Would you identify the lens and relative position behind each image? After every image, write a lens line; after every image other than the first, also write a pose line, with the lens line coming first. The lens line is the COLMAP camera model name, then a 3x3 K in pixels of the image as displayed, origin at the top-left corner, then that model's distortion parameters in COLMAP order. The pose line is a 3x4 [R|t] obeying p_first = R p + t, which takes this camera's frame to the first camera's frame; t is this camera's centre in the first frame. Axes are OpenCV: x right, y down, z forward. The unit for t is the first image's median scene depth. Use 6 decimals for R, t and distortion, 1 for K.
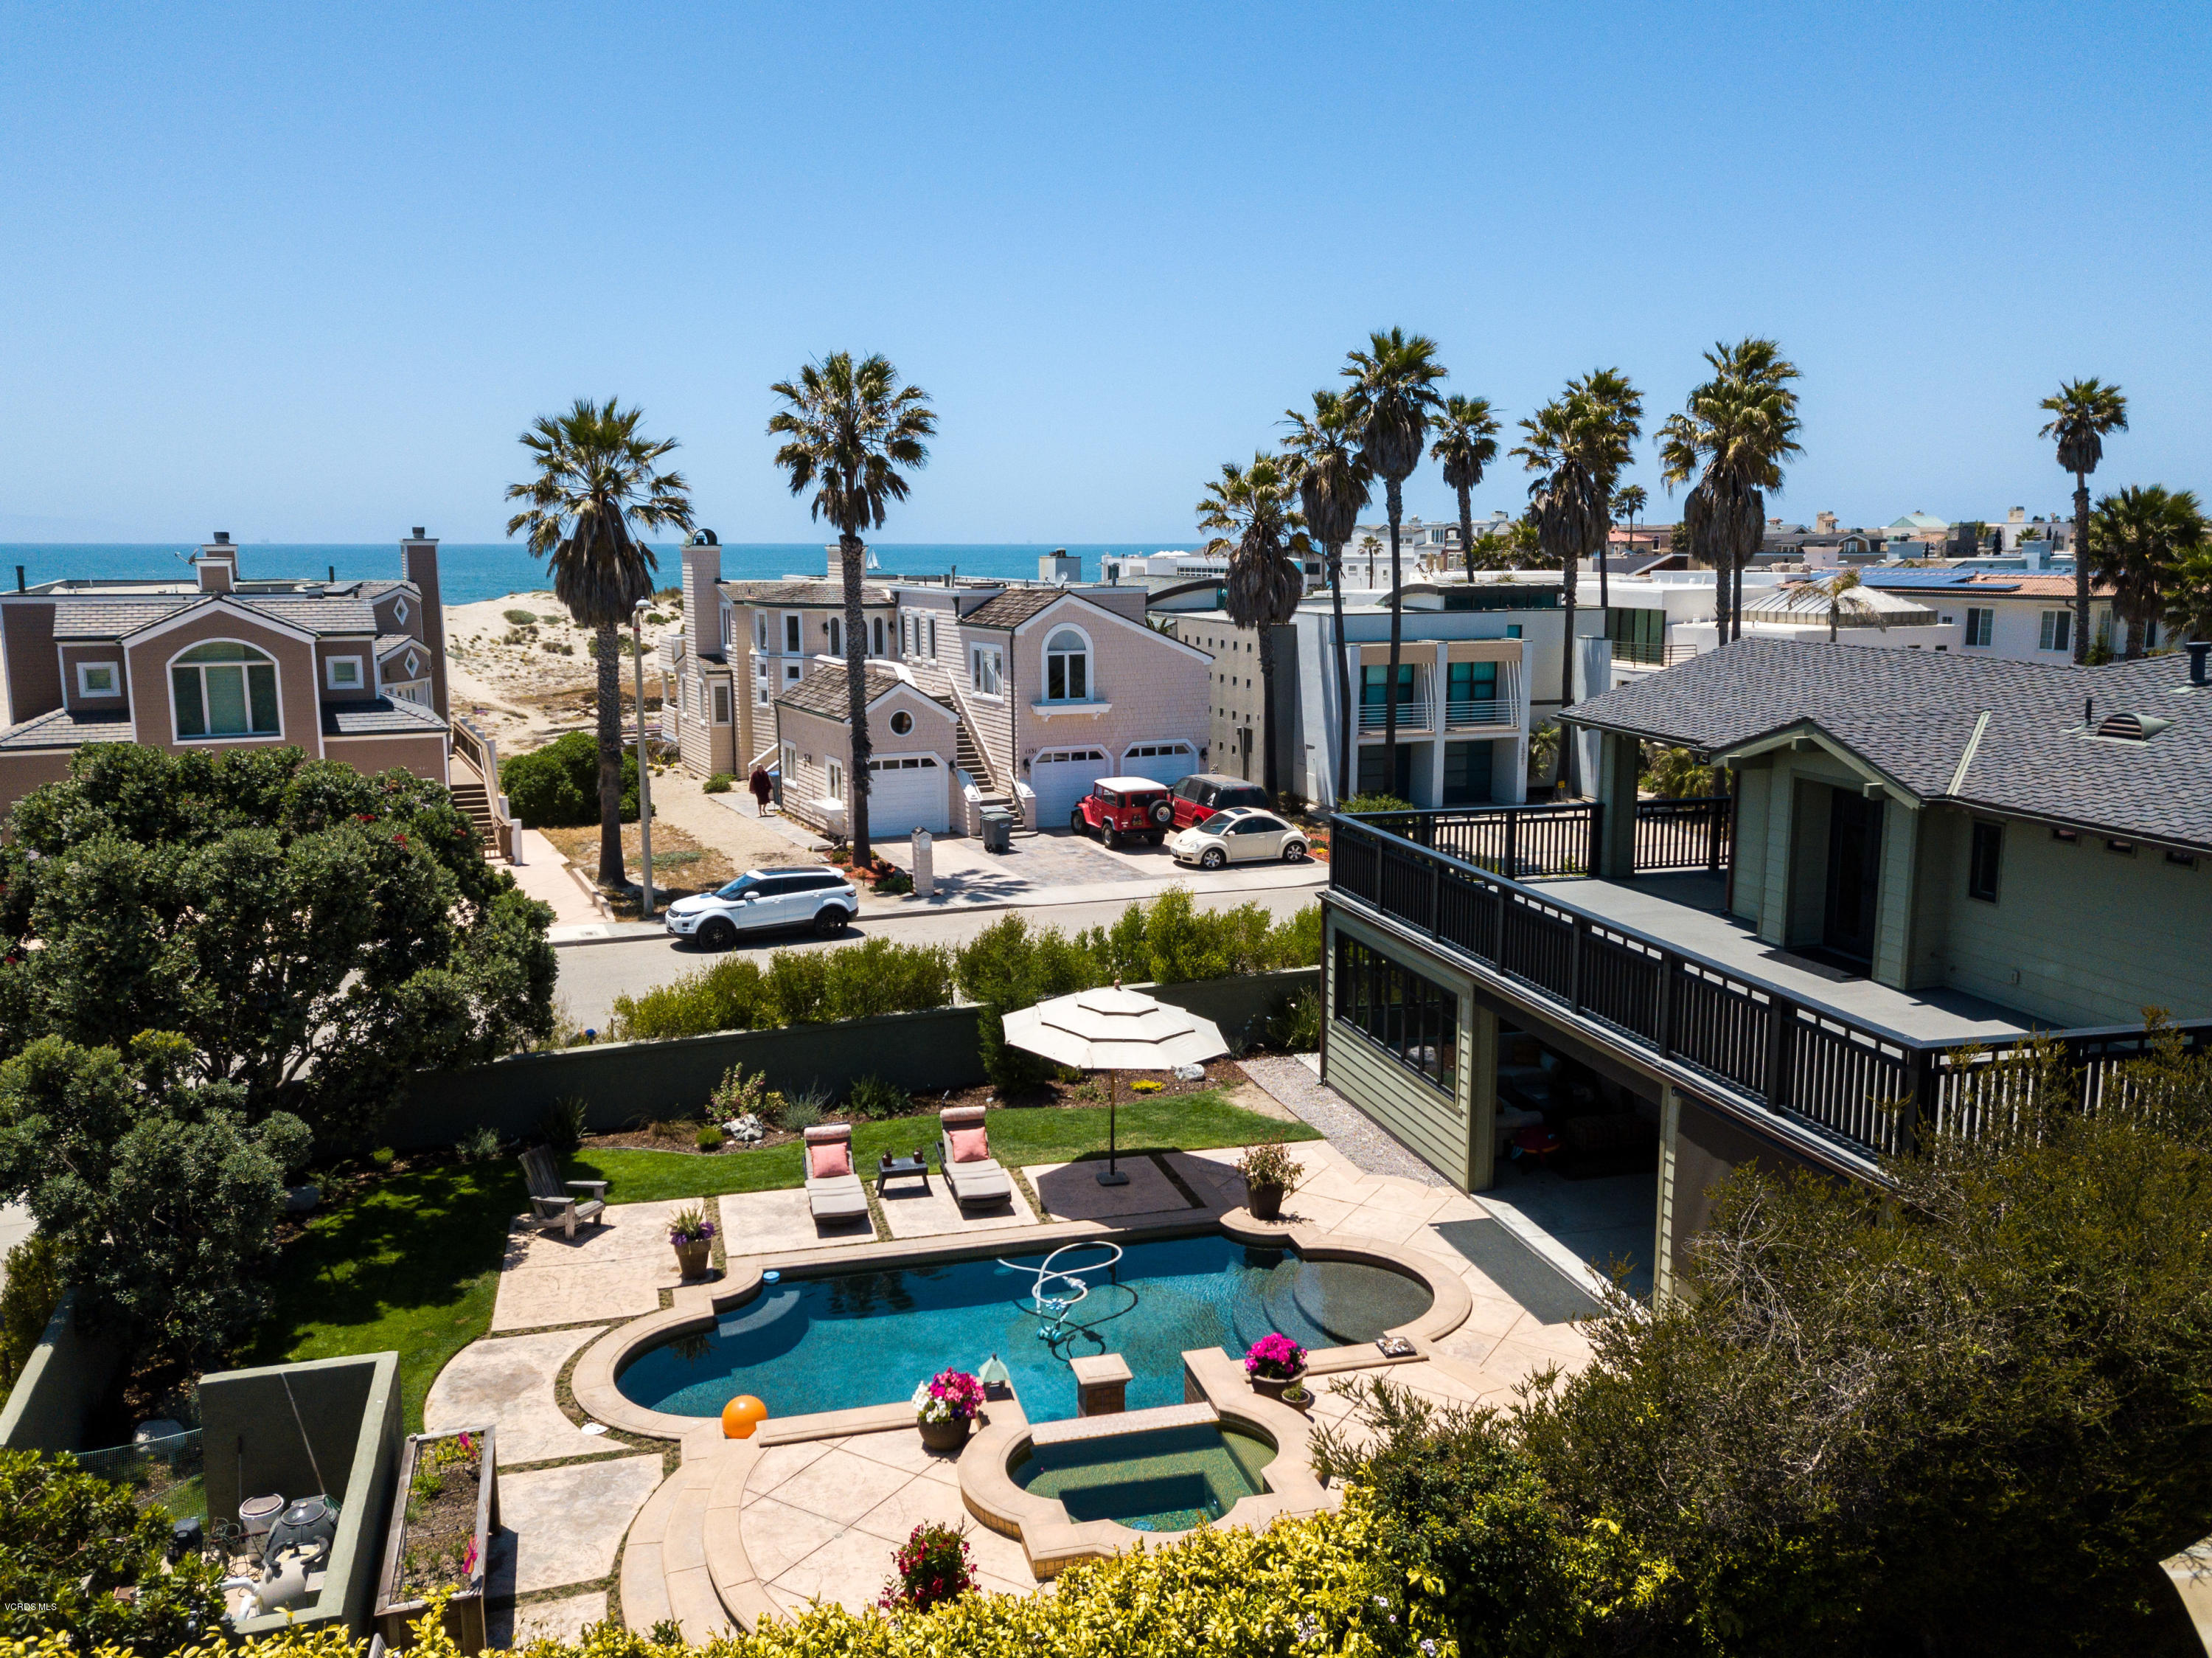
lens RADIAL K [[1738.8, 0, 1106.0], [0, 1738.8, 829.0], [0, 0, 1]] dist [0.027075, -0.009077]
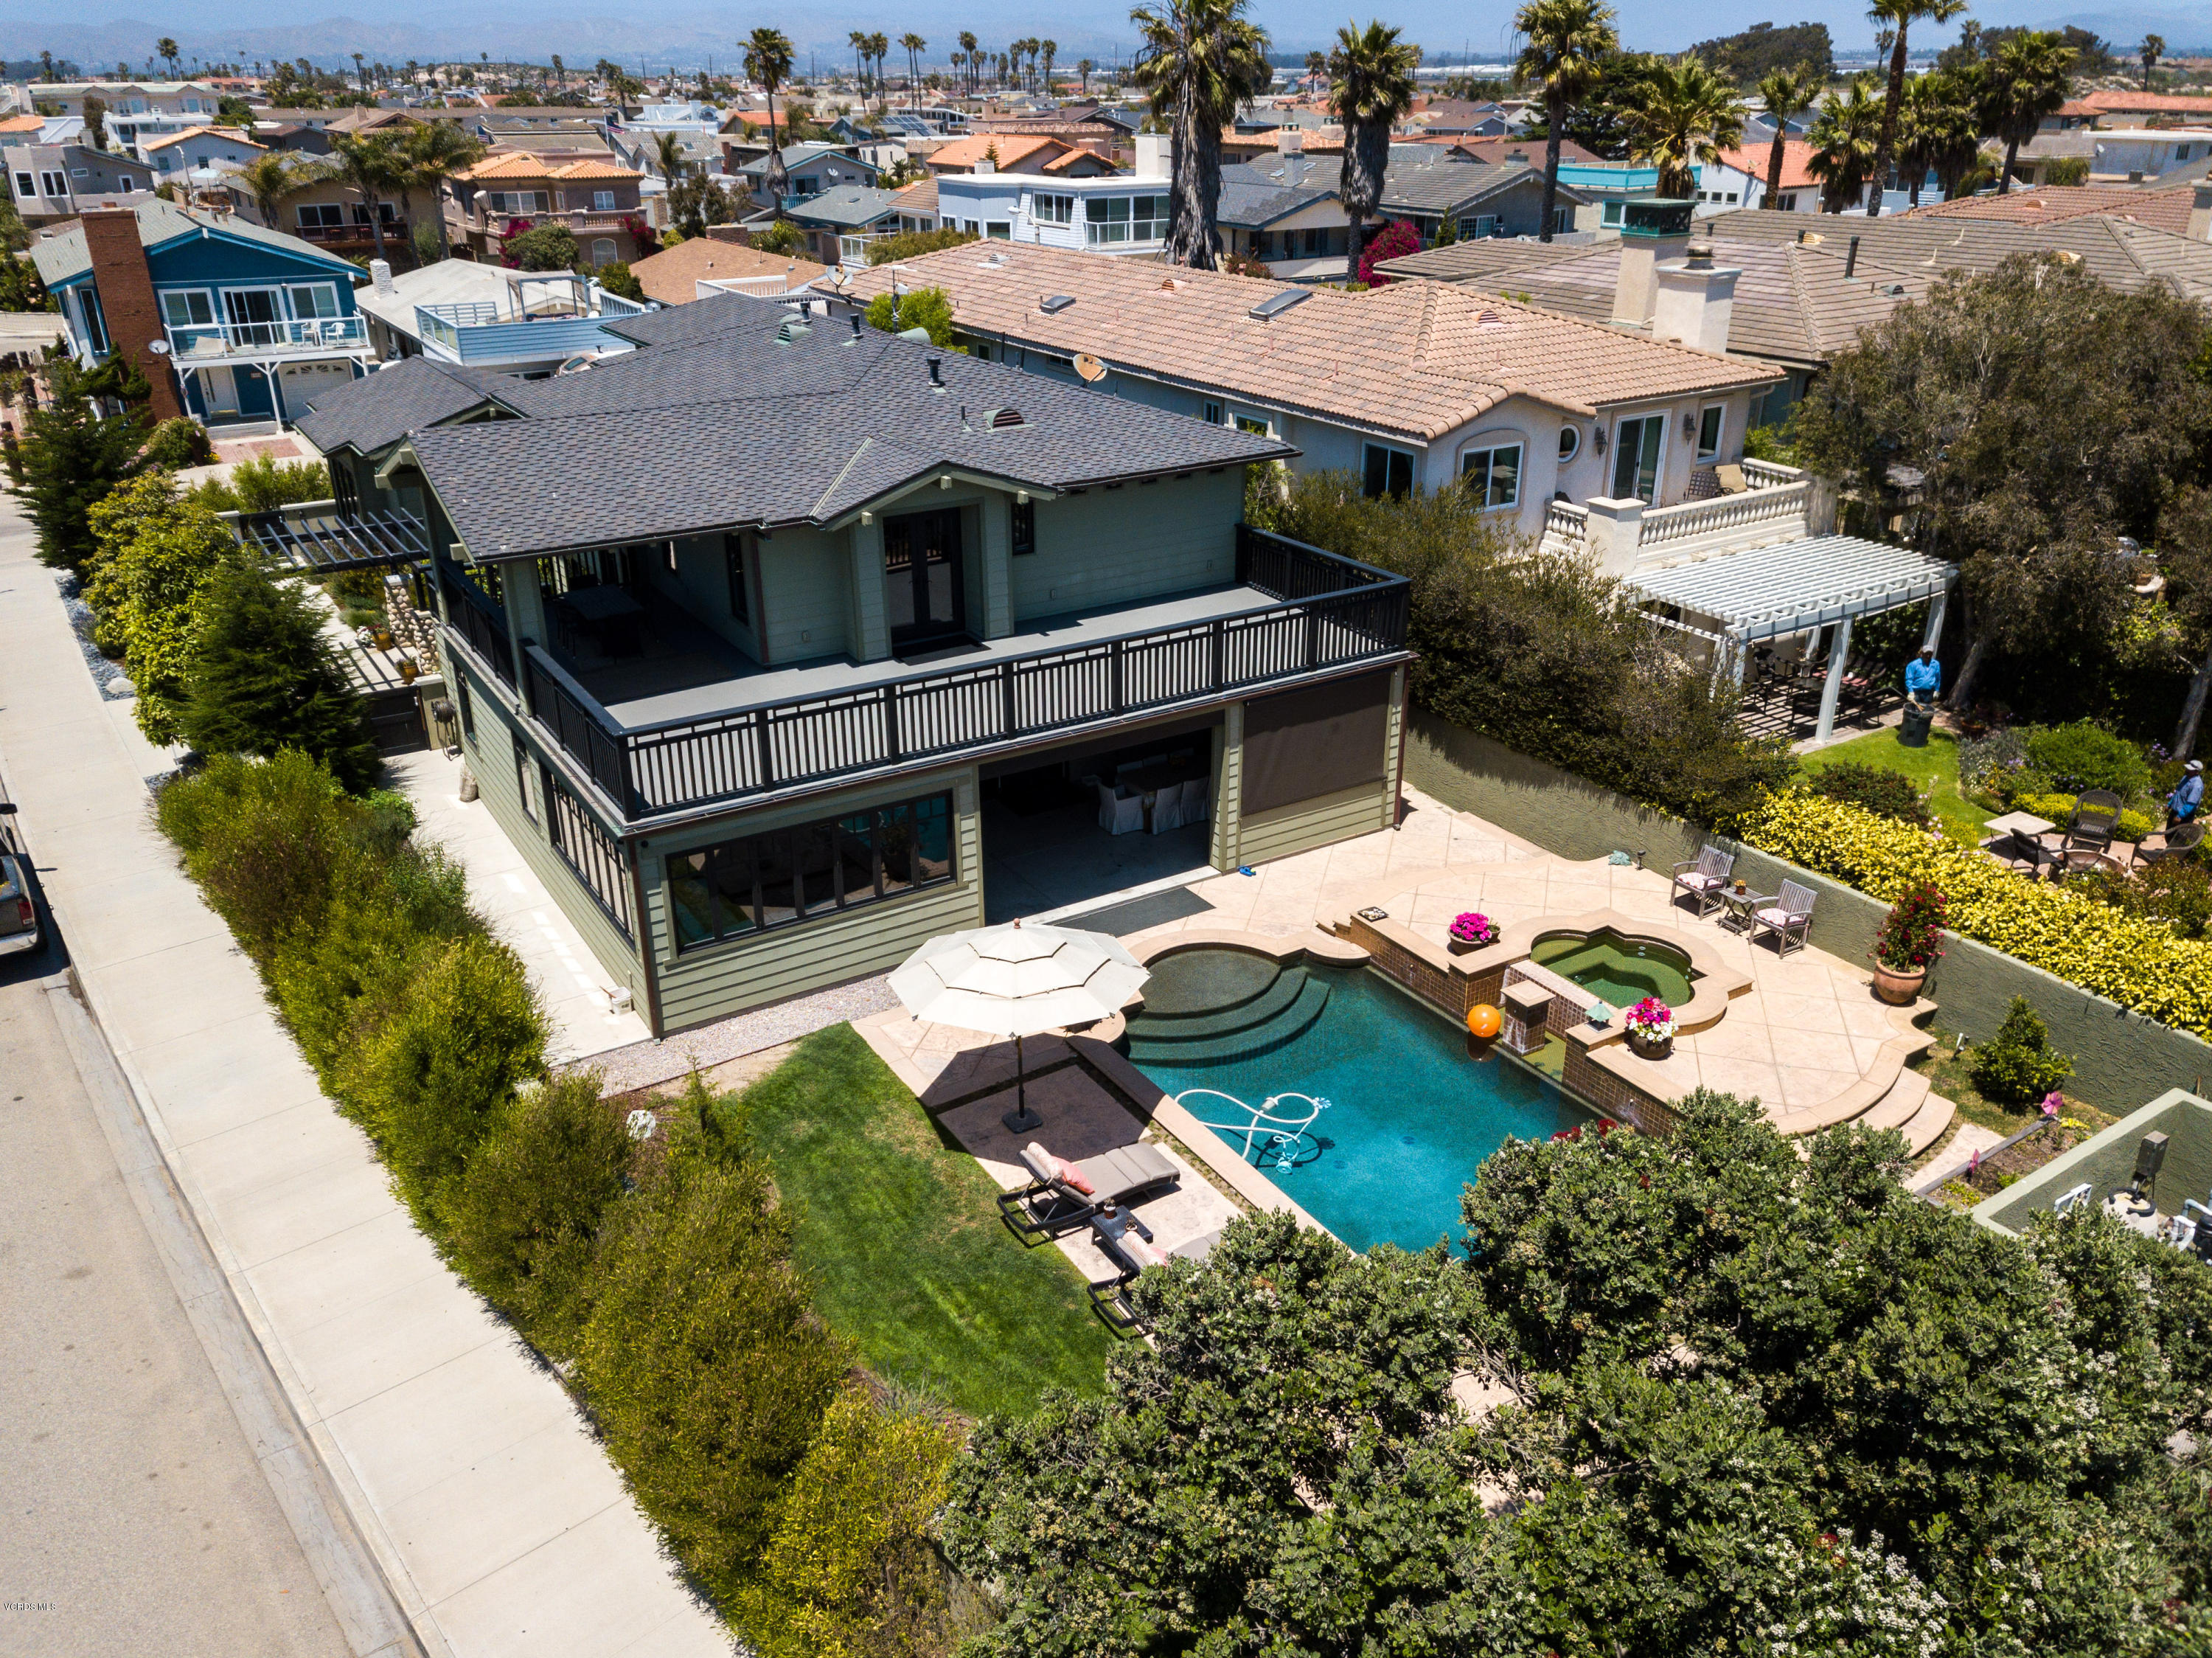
lens RADIAL K [[1702.2, 0, 1106.0], [0, 1702.2, 829.0], [0, 0, 1]] dist [0.034914, -0.004703]
pose [[-0.303840, -0.375092, 0.875778, -0.356425], [0.170049, 0.883125, 0.437235, -0.154146], [-0.937424, 0.281775, -0.204545, 0.530858]]
